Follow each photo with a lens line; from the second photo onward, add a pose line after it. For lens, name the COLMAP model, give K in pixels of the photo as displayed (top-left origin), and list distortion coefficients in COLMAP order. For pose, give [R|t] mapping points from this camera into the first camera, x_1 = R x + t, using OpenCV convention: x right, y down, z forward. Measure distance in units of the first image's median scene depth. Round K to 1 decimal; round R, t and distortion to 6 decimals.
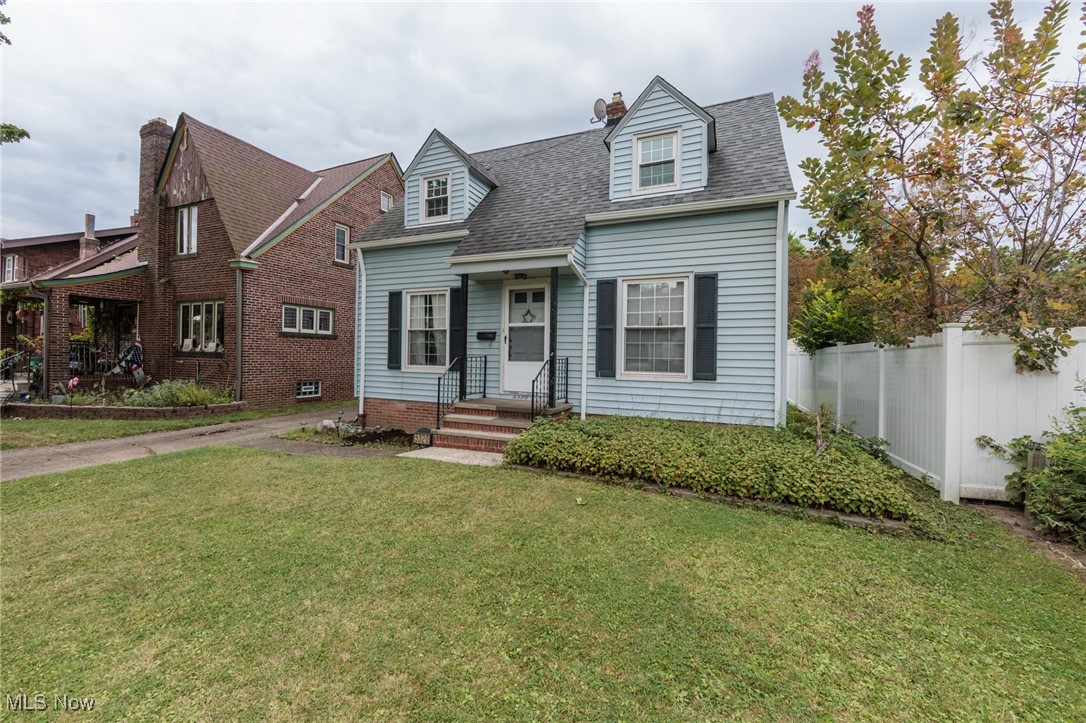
lens RADIAL K [[428.2, 0, 536.4], [0, 428.2, 361.2], [0, 0, 1]] dist [-0.000741, 0.000086]
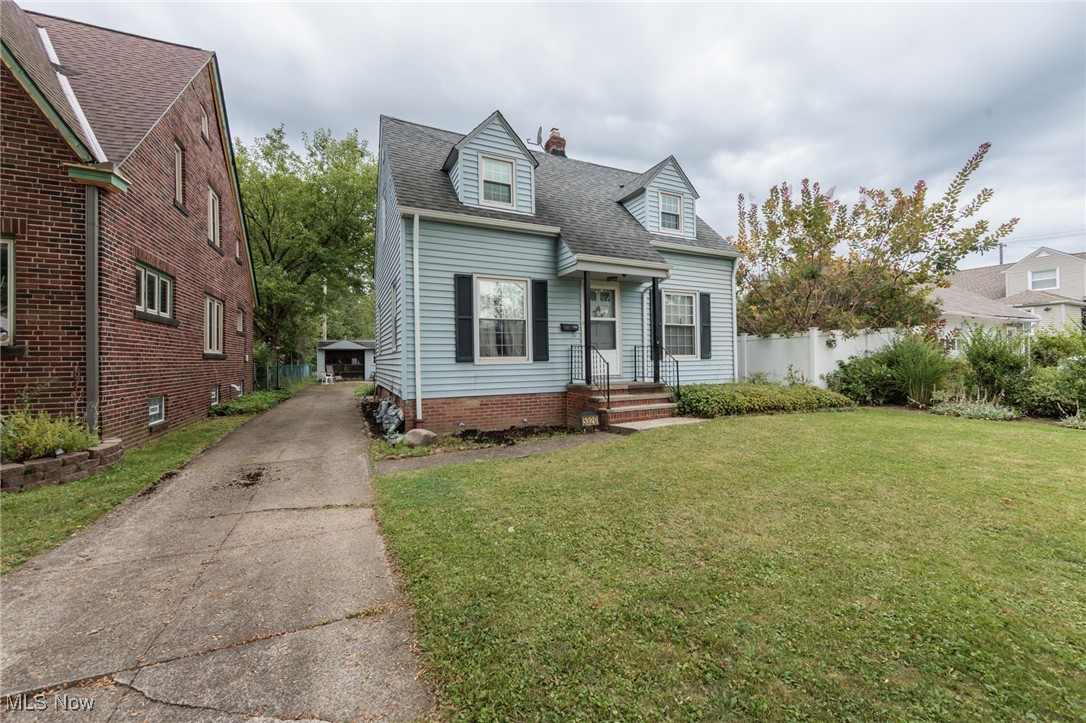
lens RADIAL K [[428.2, 0, 535.7], [0, 428.2, 363.7], [0, 0, 1]] dist [-0.000741, 0.000086]
pose [[0.652926, -0.032229, 0.756736, -0.995288], [0.032277, 0.999371, 0.014714, 0.014473], [-0.756734, 0.014818, 0.653555, 0.341218]]
